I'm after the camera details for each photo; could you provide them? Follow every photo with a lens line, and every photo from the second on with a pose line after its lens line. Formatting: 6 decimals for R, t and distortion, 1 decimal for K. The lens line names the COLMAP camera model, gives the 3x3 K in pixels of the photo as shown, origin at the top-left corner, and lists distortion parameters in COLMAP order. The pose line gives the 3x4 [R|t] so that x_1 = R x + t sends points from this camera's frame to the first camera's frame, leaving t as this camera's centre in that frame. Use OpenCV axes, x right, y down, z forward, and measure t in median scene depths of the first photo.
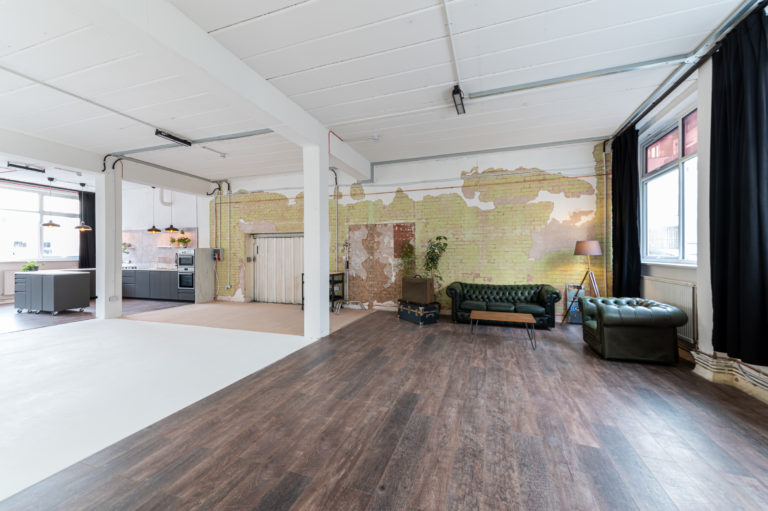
lens RADIAL K [[306.2, 0, 382.3], [0, 306.2, 253.9], [0, 0, 1]] dist [0.020162, -0.000083]
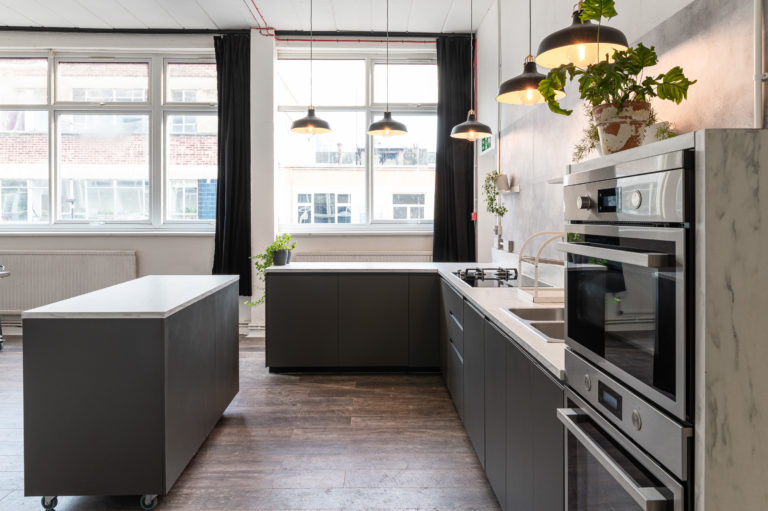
lens RADIAL K [[526.9, 0, 382.9], [0, 526.9, 243.7], [0, 0, 1]] dist [0.000808, 0.000202]
pose [[0.355736, 0.055284, -0.932950, -0.676750], [-0.004907, 0.998346, 0.057288, -0.002828], [0.934573, -0.015802, 0.355419, 1.151008]]
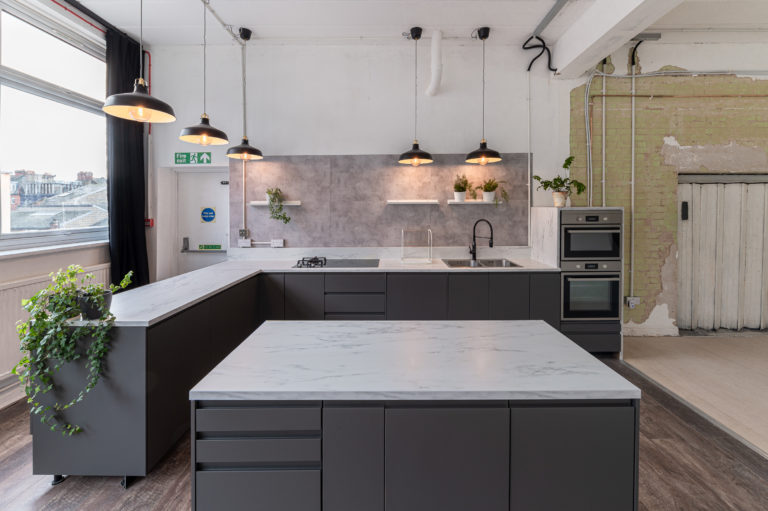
lens RADIAL K [[317.0, 0, 395.1], [0, 317.0, 216.3], [0, 0, 1]] dist [-0.000690, -0.000143]
pose [[0.944645, -0.009098, 0.327967, -1.245027], [0.001326, 0.999713, 0.023911, -0.022404], [-0.328091, -0.022153, 0.944386, 0.940559]]
